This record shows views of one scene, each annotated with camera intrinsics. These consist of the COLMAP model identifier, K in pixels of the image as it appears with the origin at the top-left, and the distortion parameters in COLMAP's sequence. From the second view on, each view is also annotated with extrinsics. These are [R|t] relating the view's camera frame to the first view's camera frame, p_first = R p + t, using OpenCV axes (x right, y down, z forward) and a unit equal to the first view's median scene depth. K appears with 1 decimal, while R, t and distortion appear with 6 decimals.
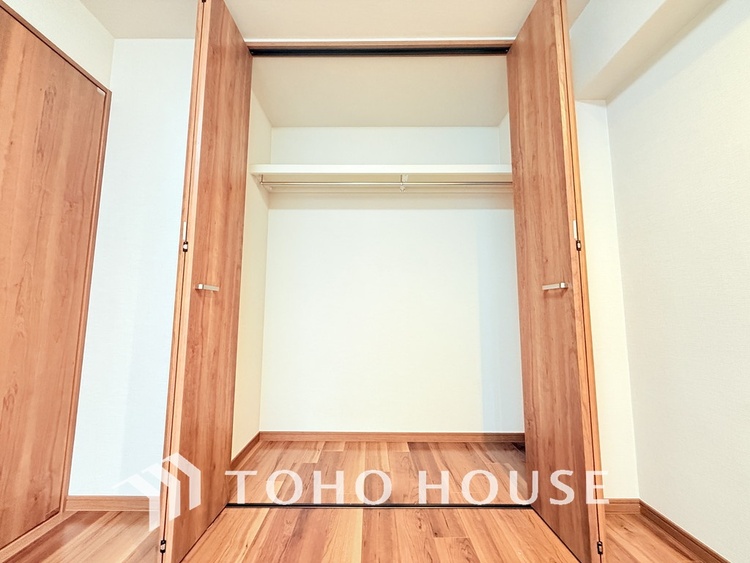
lens RADIAL K [[297.9, 0, 372.3], [0, 297.9, 279.8], [0, 0, 1]] dist [-0.001261, 0.000011]
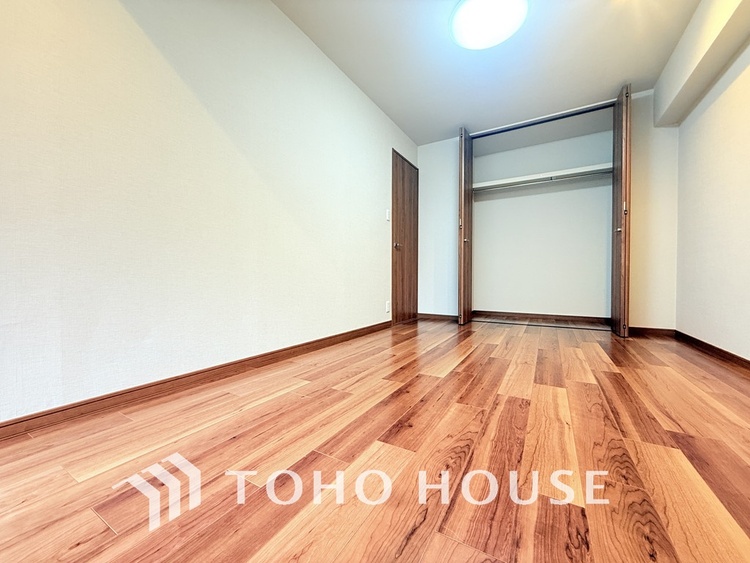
lens RADIAL K [[297.9, 0, 372.3], [0, 297.9, 279.8], [0, 0, 1]] dist [-0.001261, 0.000011]
pose [[0.854588, 0.004573, -0.519286, 0.156210], [0.058104, 0.992840, 0.104365, 0.046571], [0.516045, -0.119362, 0.848204, -1.775738]]
